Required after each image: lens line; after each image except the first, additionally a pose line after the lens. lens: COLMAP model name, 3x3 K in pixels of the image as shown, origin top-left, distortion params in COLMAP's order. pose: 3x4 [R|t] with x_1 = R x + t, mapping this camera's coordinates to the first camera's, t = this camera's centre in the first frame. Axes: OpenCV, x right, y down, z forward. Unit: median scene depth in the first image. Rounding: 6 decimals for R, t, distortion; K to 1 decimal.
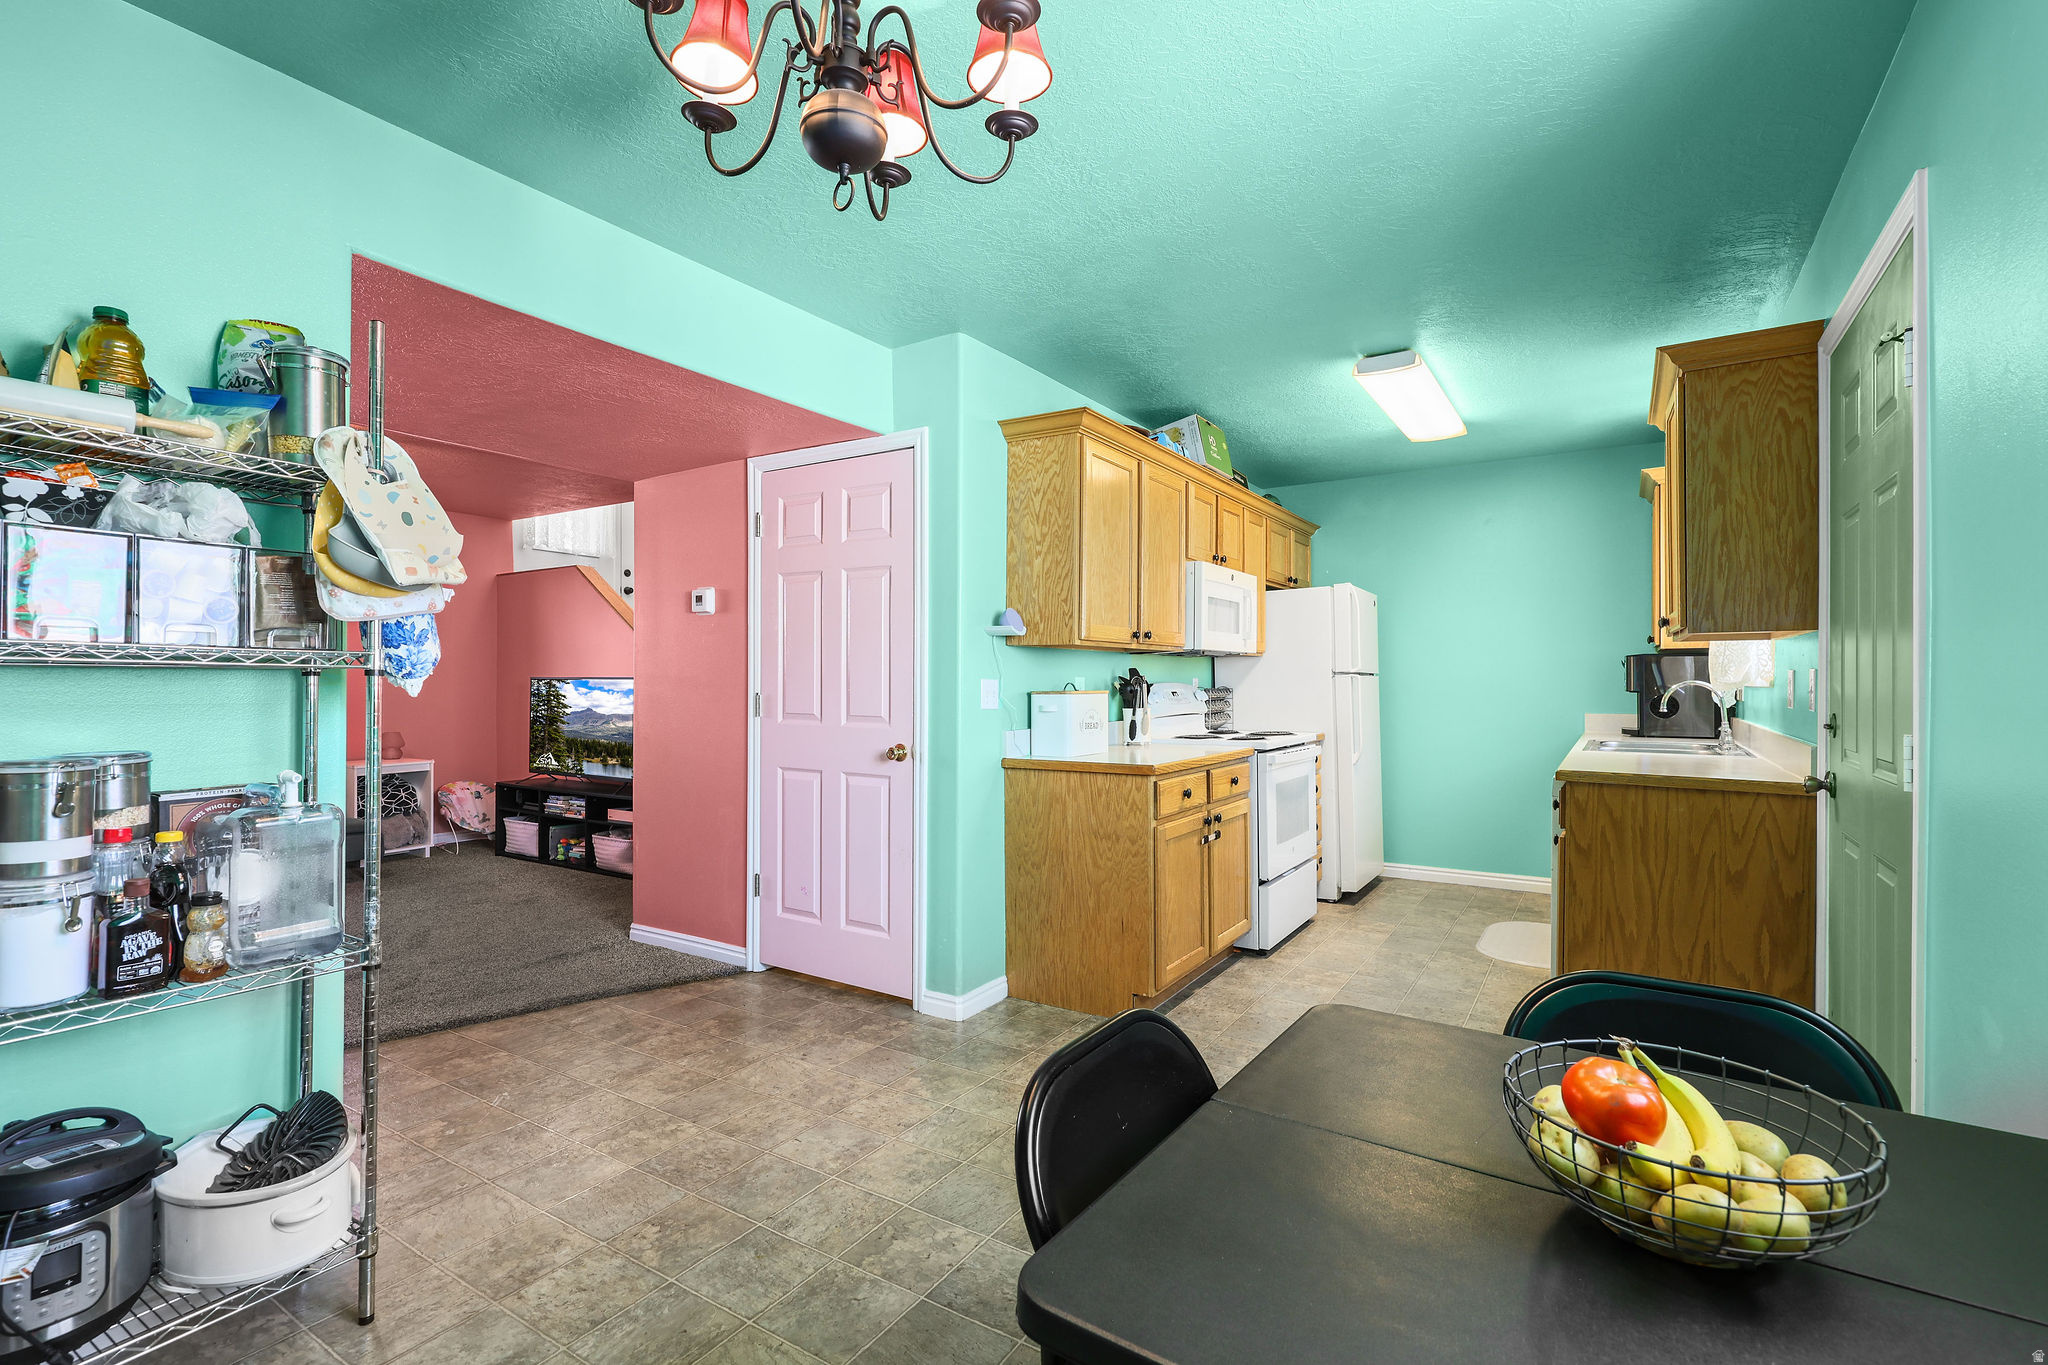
lens RADIAL K [[924.7, 0, 1029.1], [0, 924.7, 674.9], [0, 0, 1]] dist [-0.004376, 0.001245]
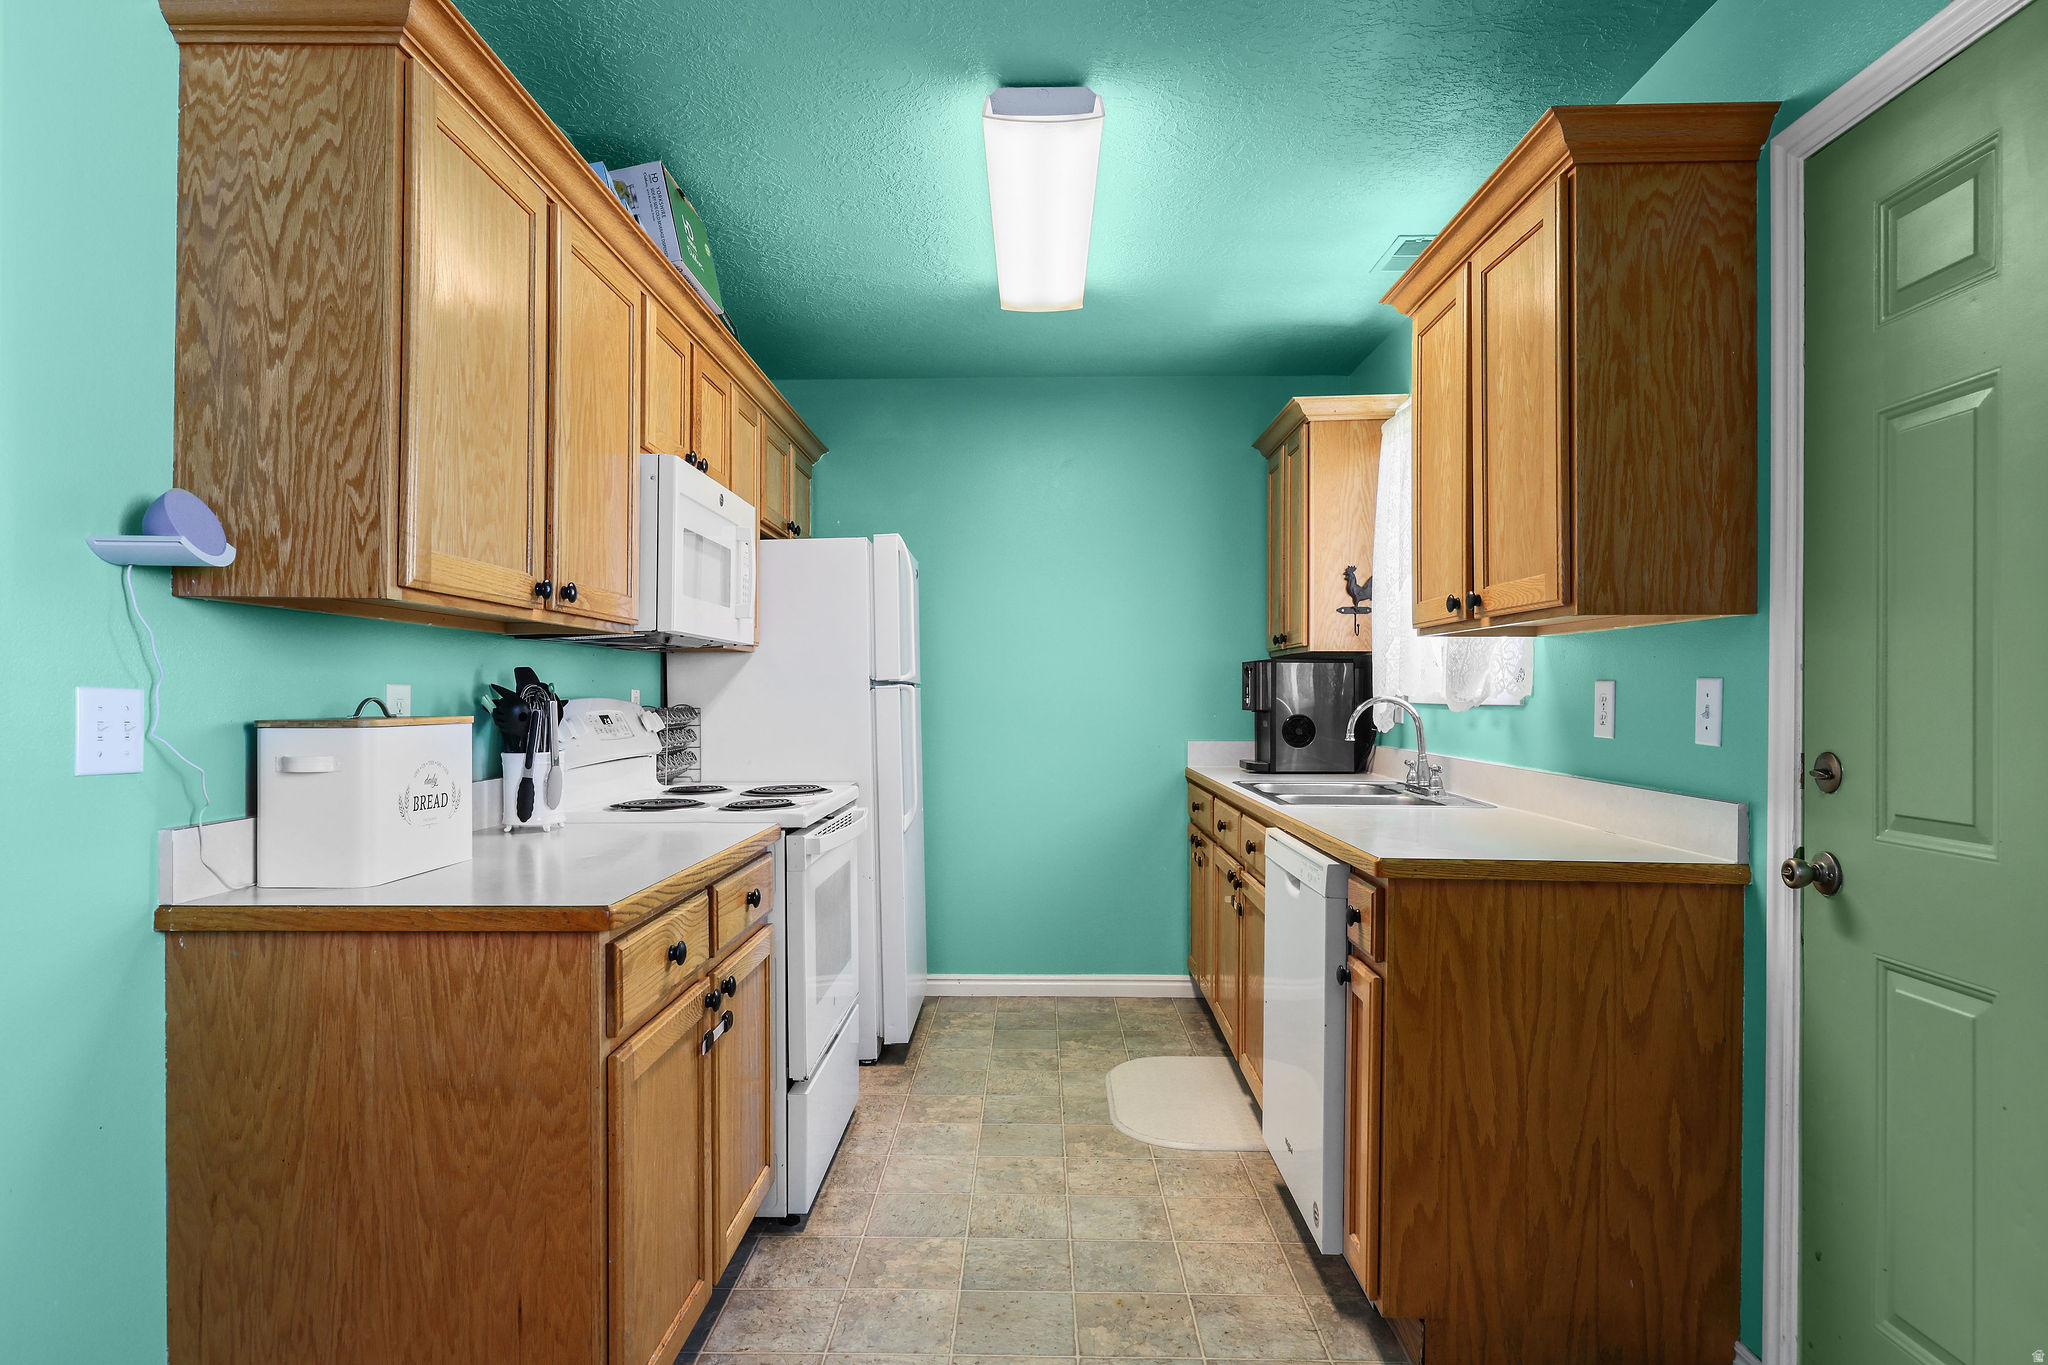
lens RADIAL K [[1181.6, 0, 1011.3], [0, 1181.6, 692.0], [0, 0, 1]] dist [0.002941, 0.000941]
pose [[0.859406, 0.003360, 0.511283, 0.020877], [-0.005653, 0.999980, 0.002930, 0.002725], [-0.511263, -0.005409, 0.859407, 0.429878]]
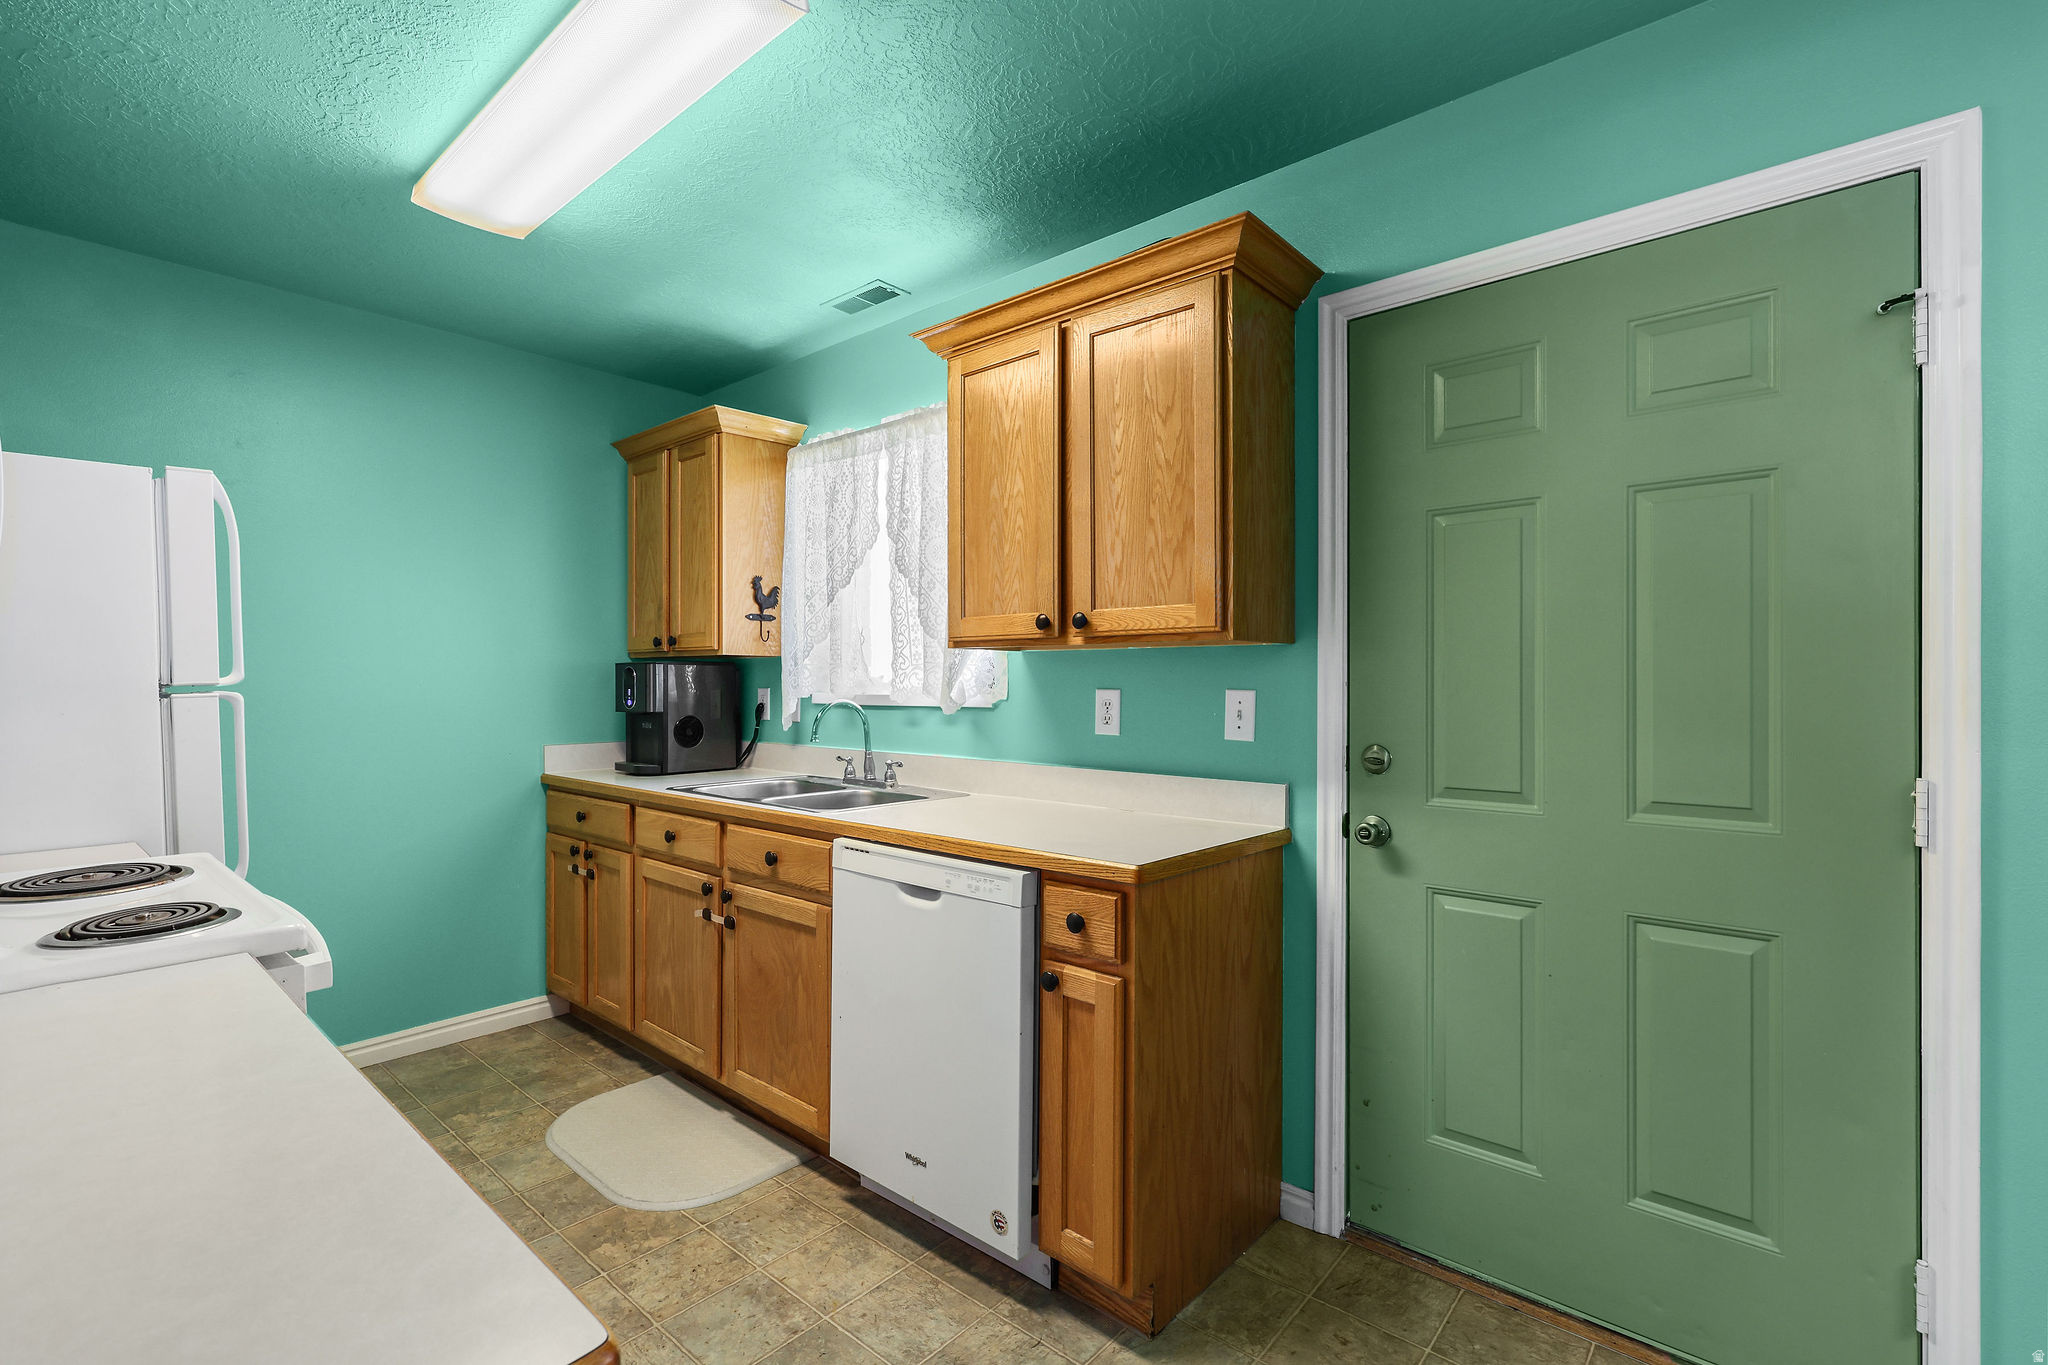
lens RADIAL K [[924.7, 0, 1037.8], [0, 924.7, 683.6], [0, 0, 1]] dist [-0.004376, 0.001245]
pose [[0.160850, 0.001173, 0.986978, -0.004472], [-0.006339, 0.999980, -0.000155, -0.008273], [-0.986958, -0.006231, 0.160854, 0.819944]]
